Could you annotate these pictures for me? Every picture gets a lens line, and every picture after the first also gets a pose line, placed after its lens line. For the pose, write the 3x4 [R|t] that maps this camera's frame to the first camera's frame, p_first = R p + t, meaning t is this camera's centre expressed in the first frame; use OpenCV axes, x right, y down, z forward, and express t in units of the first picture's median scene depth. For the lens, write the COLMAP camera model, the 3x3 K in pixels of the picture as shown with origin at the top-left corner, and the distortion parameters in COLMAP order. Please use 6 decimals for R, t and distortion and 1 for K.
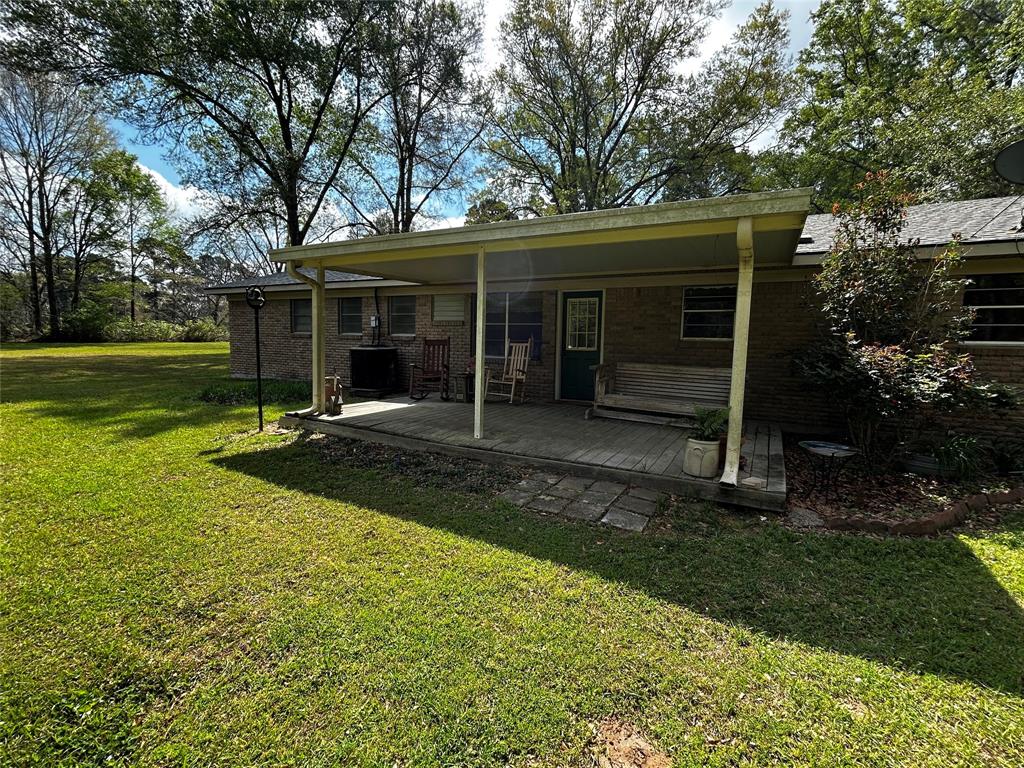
lens RADIAL K [[453.7, 0, 514.2], [0, 453.7, 385.0], [0, 0, 1]] dist [-0.004374, -0.000021]
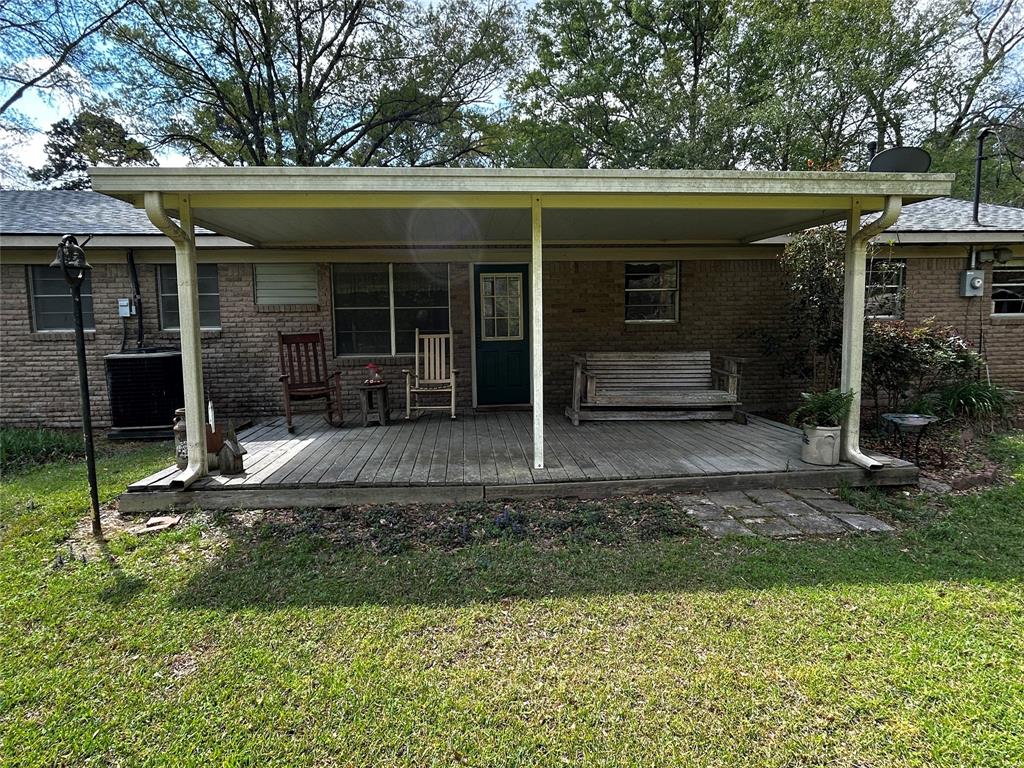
lens RADIAL K [[576.9, 0, 508.6], [0, 576.9, 381.8], [0, 0, 1]] dist [-0.000757, -0.001473]
pose [[0.838665, -0.084898, 0.537990, -0.483050], [0.086716, 0.995990, 0.021992, -0.034271], [-0.537700, 0.028209, 0.842664, 0.211264]]
